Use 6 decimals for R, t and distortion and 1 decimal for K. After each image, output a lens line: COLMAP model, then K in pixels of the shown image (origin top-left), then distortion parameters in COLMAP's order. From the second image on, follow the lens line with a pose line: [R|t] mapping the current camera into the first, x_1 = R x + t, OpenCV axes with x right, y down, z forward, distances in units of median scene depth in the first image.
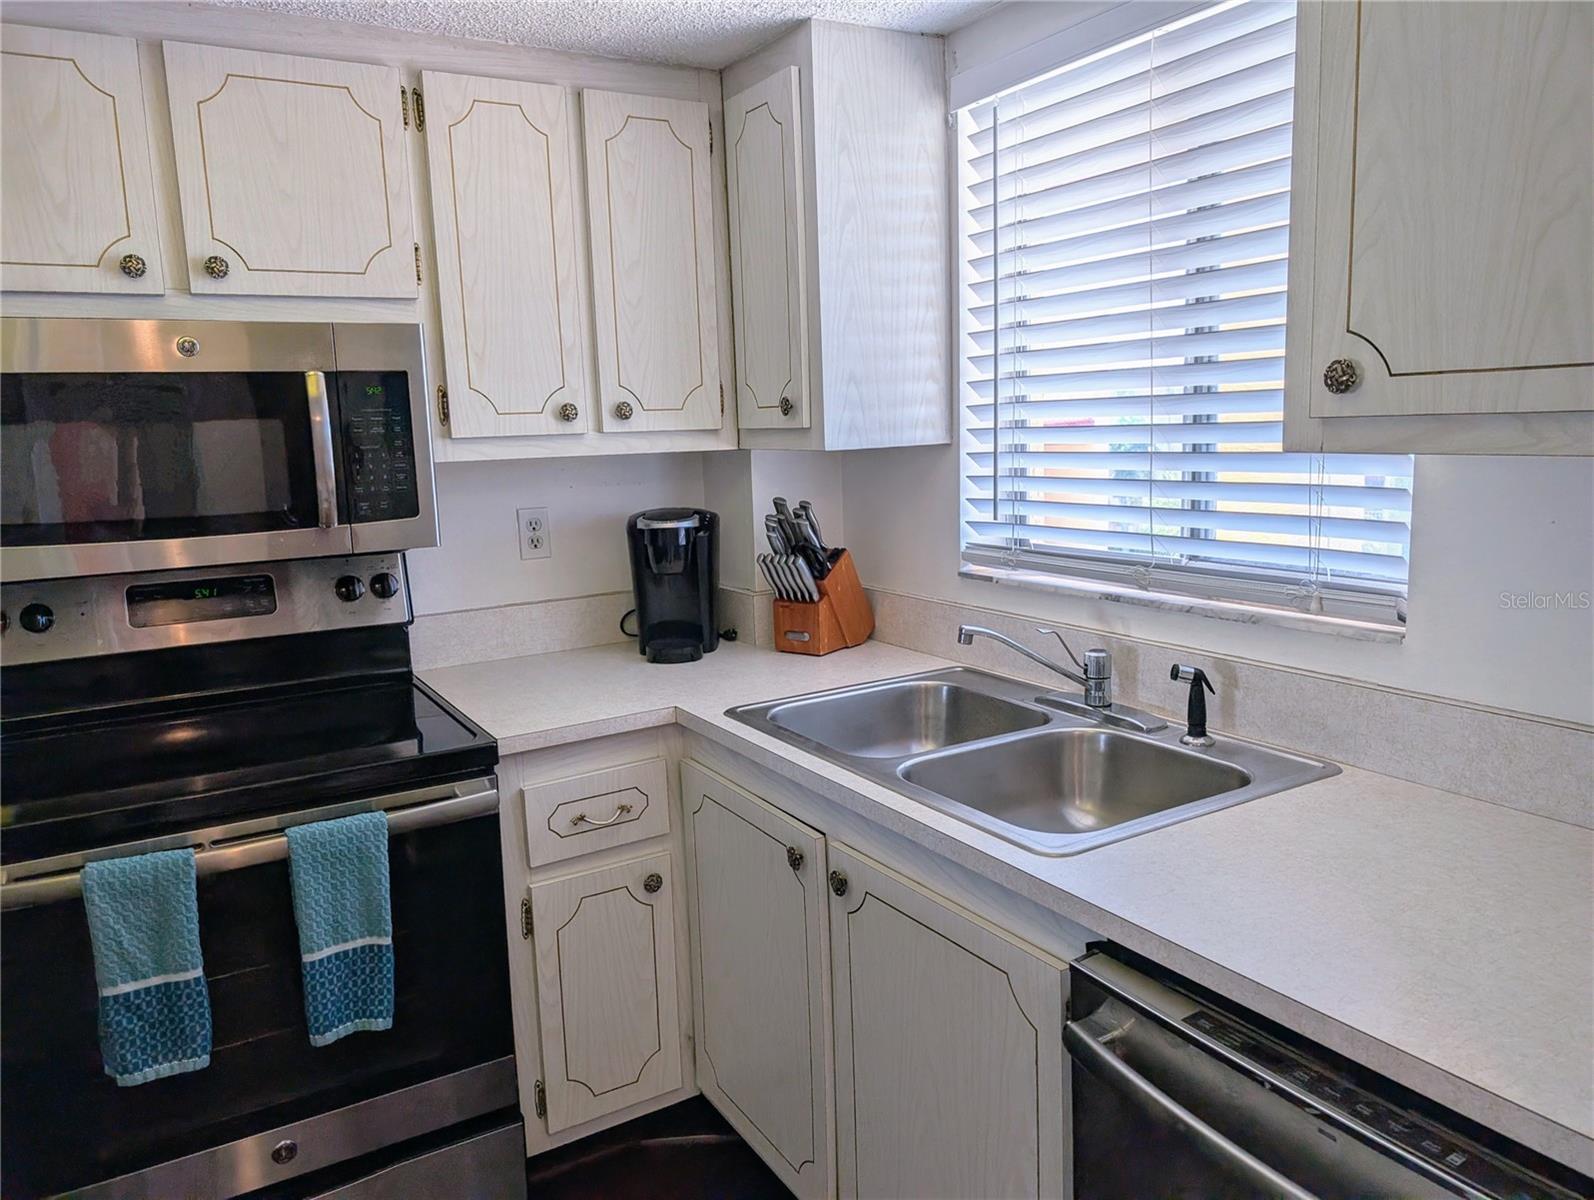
lens RADIAL K [[1159.3, 0, 789.5], [0, 1159.3, 596.7], [0, 0, 1]] dist [0.013375, -0.007008]
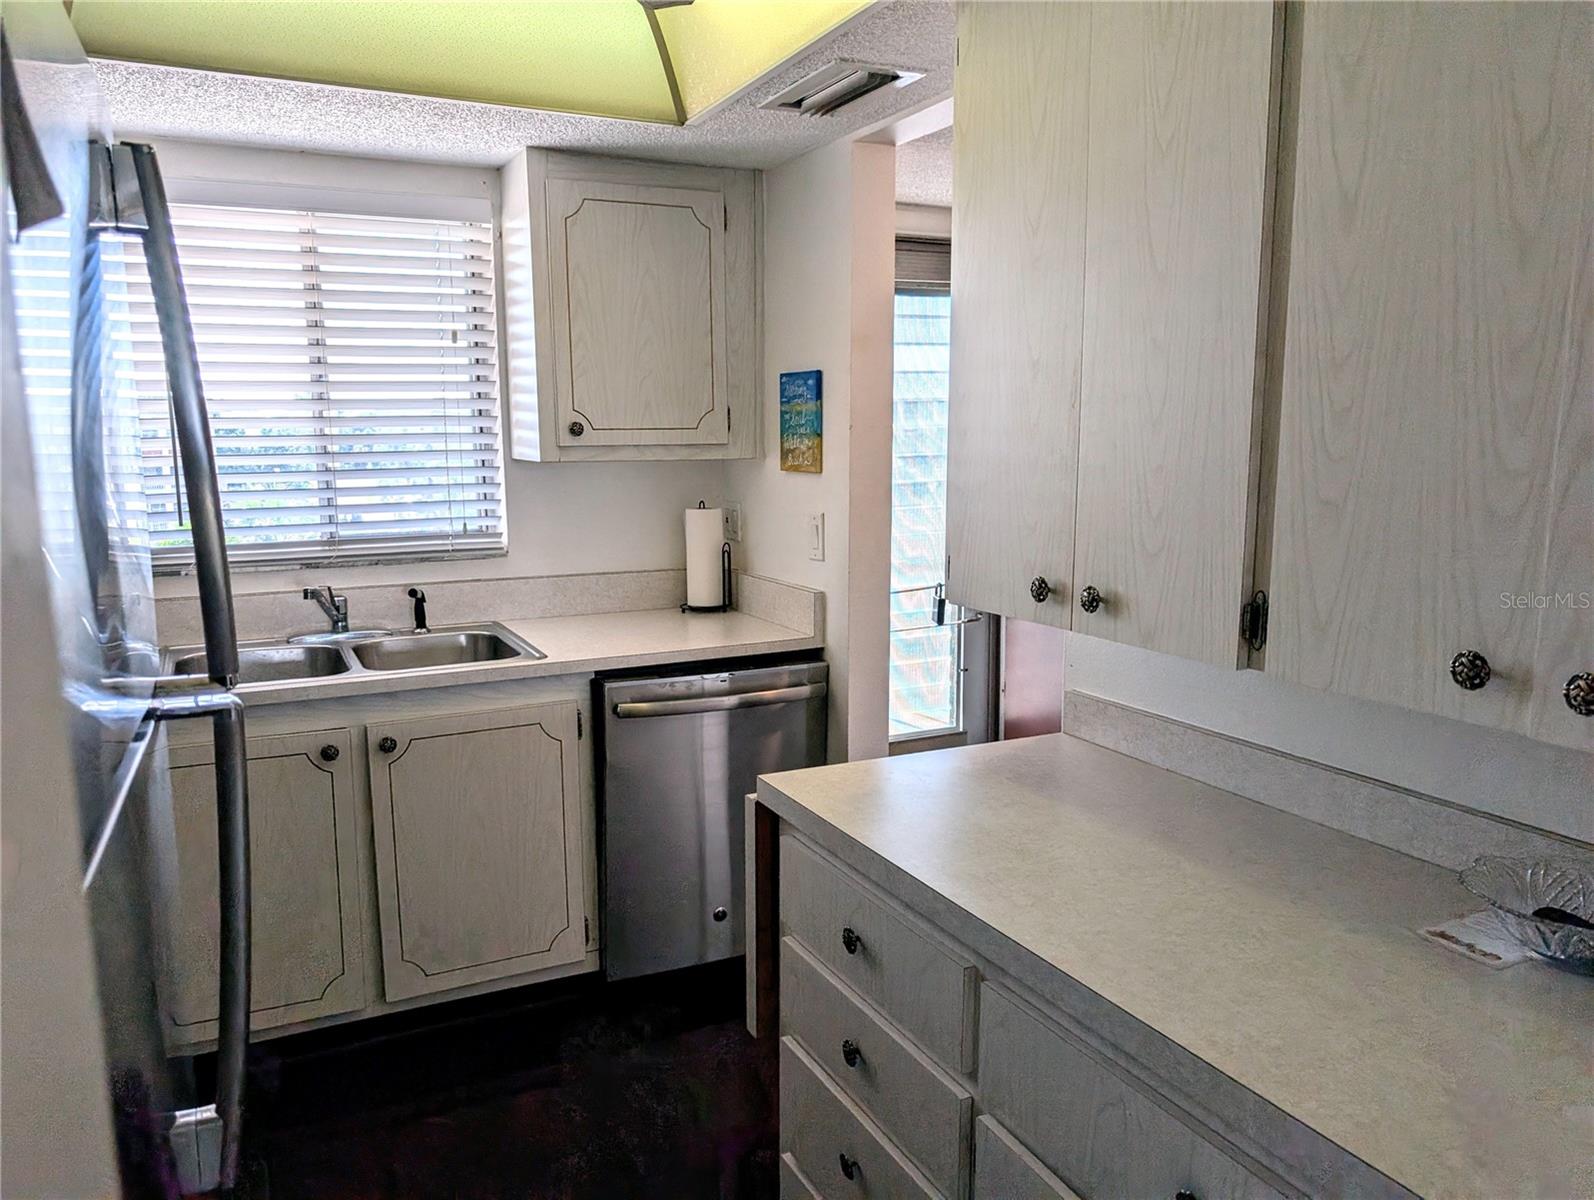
lens RADIAL K [[1144.3, 0, 793.9], [0, 1144.3, 612.8], [0, 0, 1]] dist [0.093499, -0.278296]
pose [[0.060293, -0.123877, 0.990464, -1.177880], [0.160930, 0.980495, 0.112834, -0.008457], [-0.985122, 0.152592, 0.079052, 0.267910]]
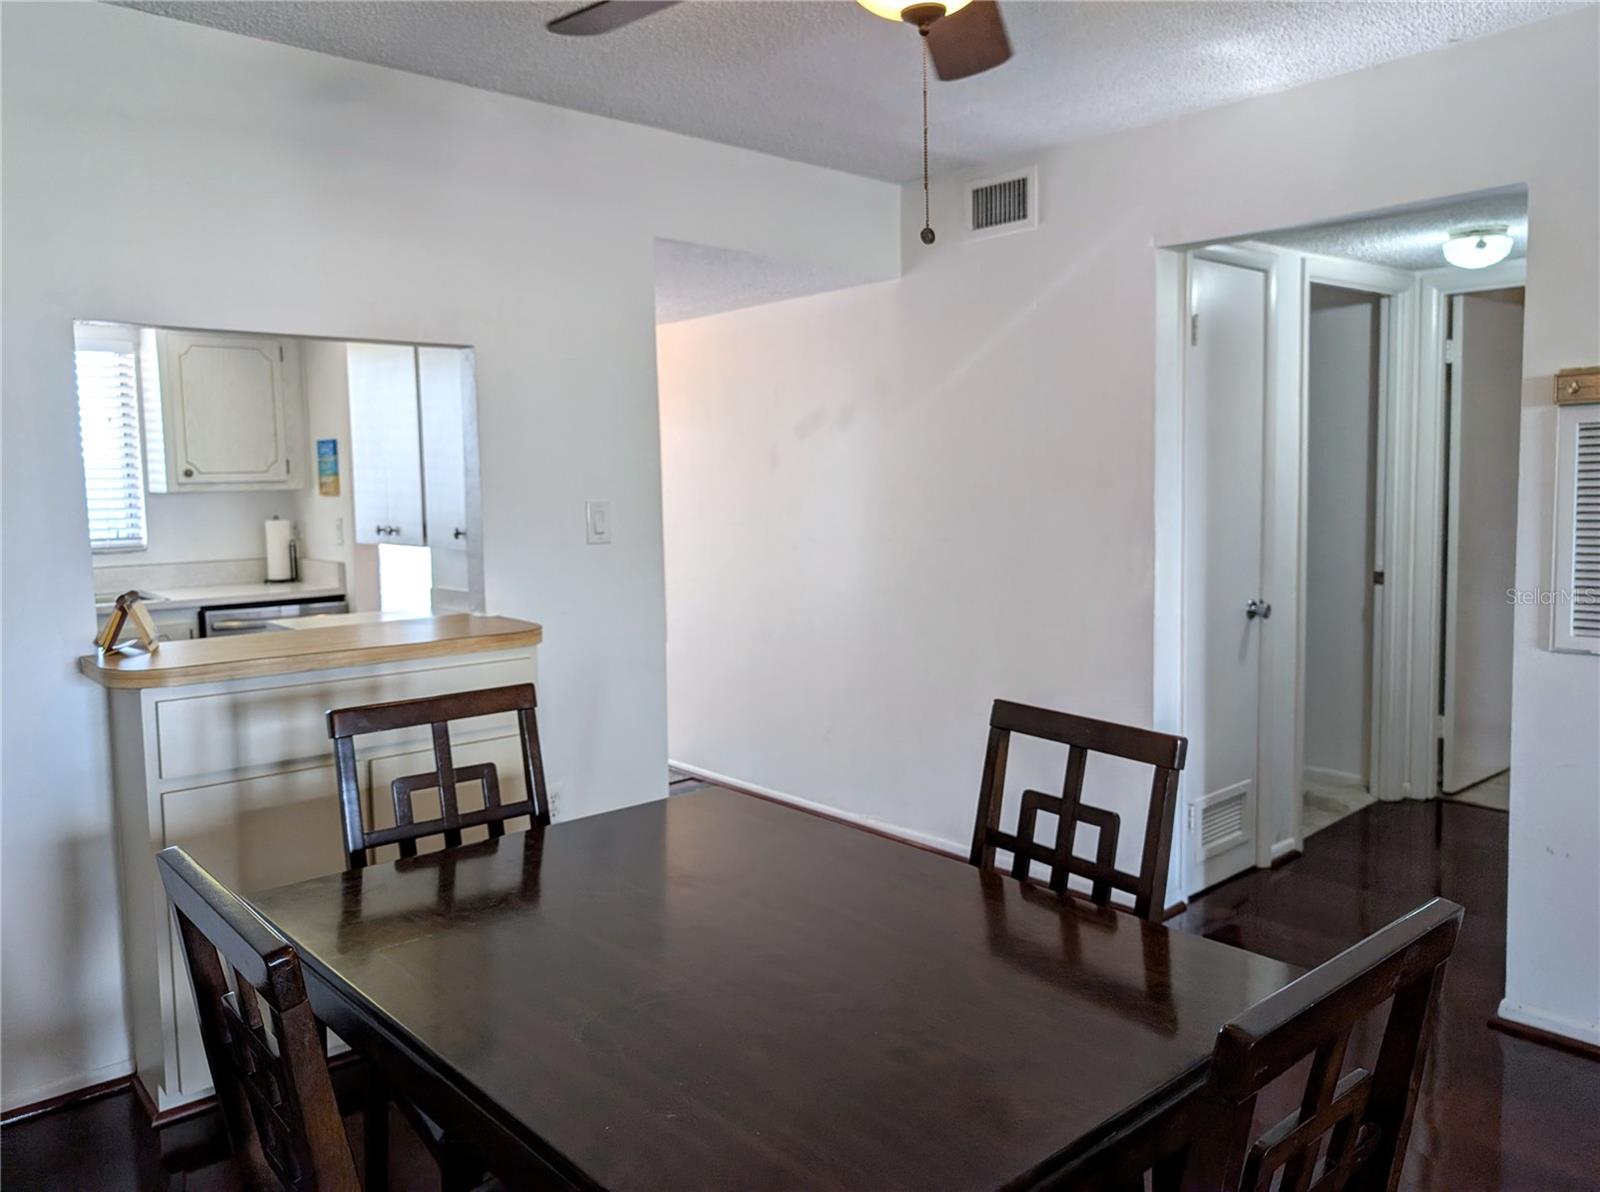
lens RADIAL K [[1162.6, 0, 798.7], [0, 1162.6, 580.2], [0, 0, 1]] dist [-0.002593, -0.004517]
pose [[-0.203020, -0.048480, 0.977974, -2.524007], [0.179012, 0.980103, 0.085747, 0.137437], [-0.962672, 0.192477, -0.190302, -0.146851]]
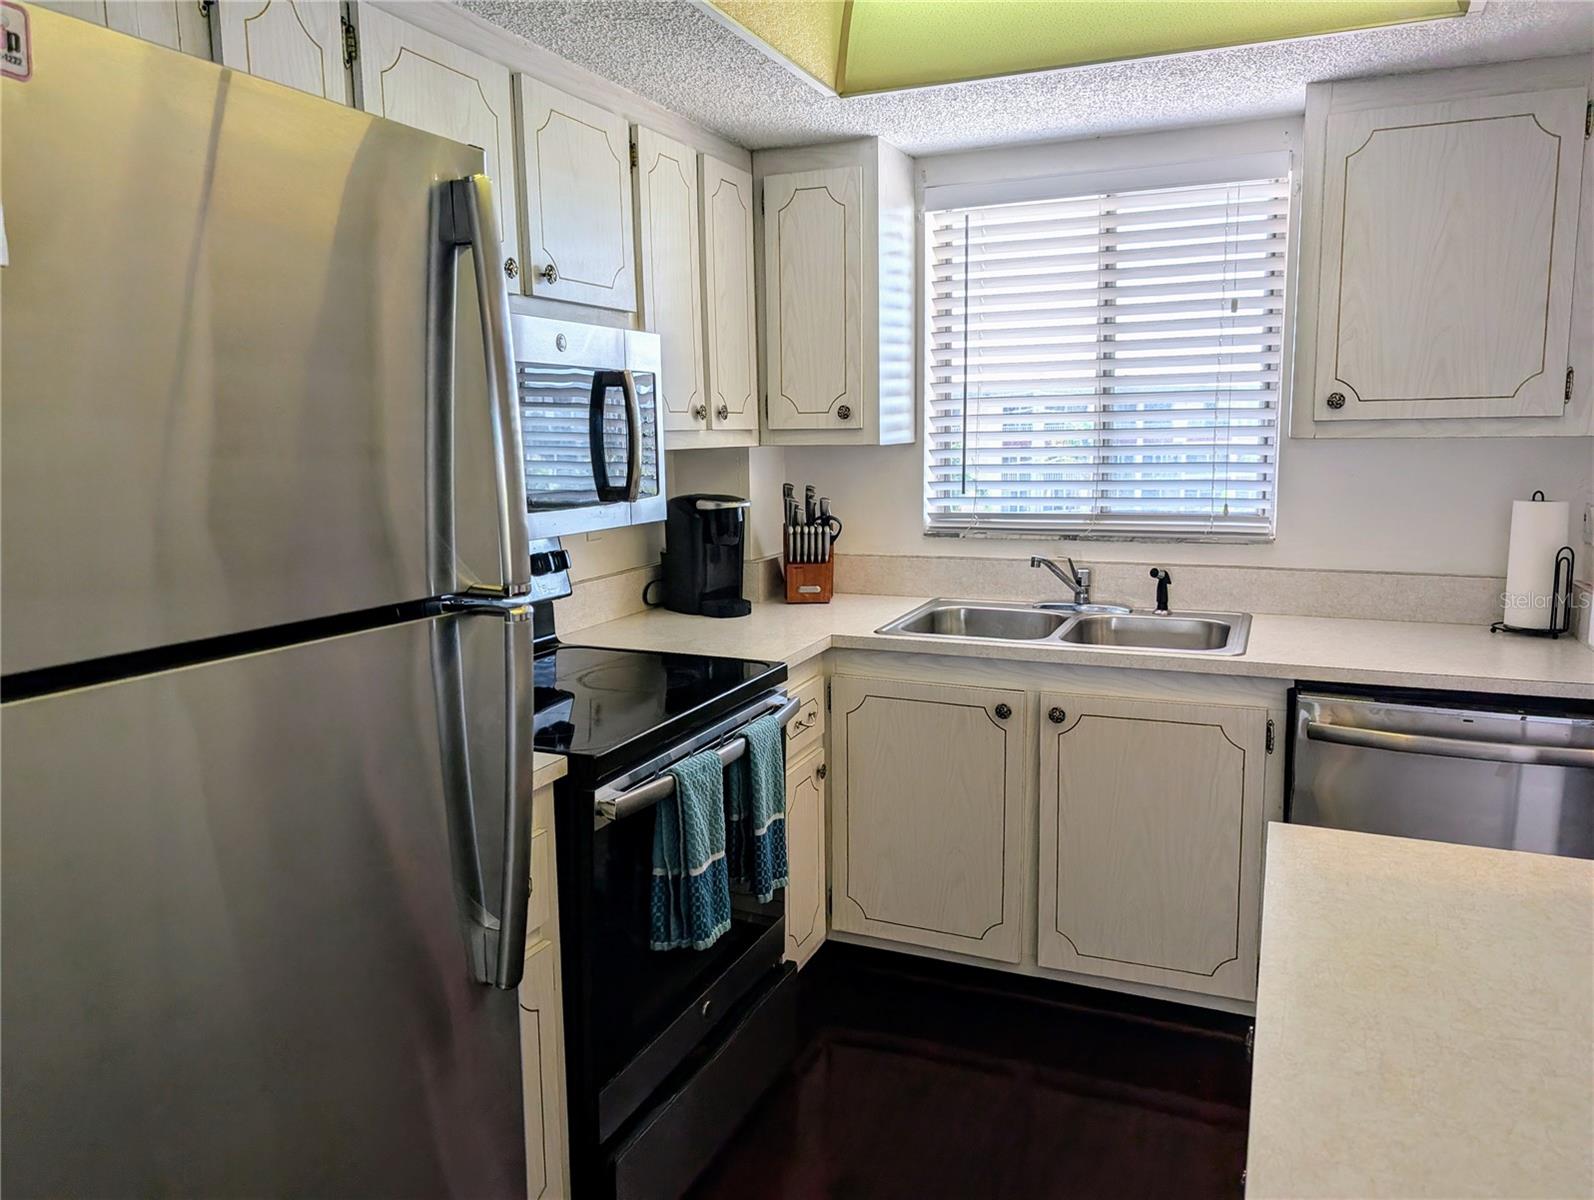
lens RADIAL K [[1159.3, 0, 789.5], [0, 1159.3, 596.7], [0, 0, 1]] dist [0.013375, -0.007008]
pose [[0.800054, -0.064091, 0.596495, -0.970018], [0.080342, 0.996767, -0.000660, 0.050403], [-0.594524, 0.048451, 0.802617, -0.039462]]
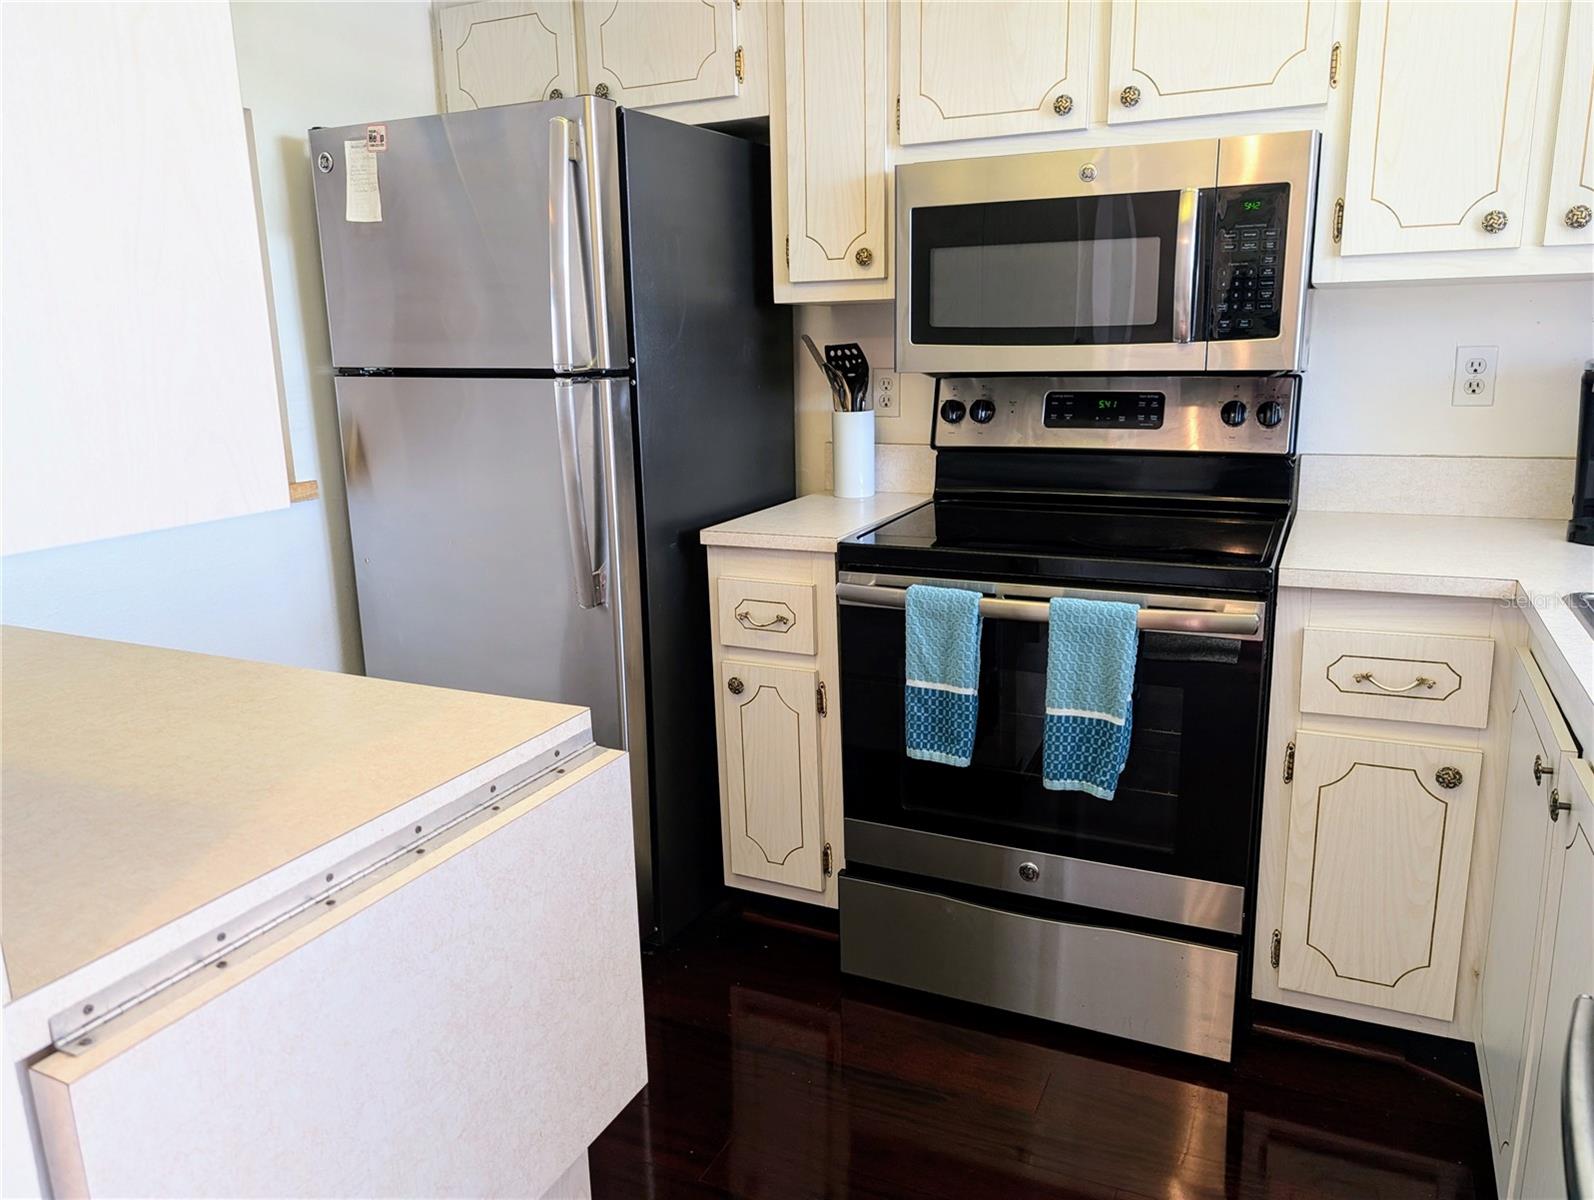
lens RADIAL K [[1159.3, 0, 789.5], [0, 1159.3, 596.7], [0, 0, 1]] dist [0.013375, -0.007008]
pose [[0.560243, 0.203367, -0.802975, 0.288151], [-0.125330, 0.979044, 0.160515, 0.040241], [0.818792, 0.010709, 0.573991, 0.108469]]
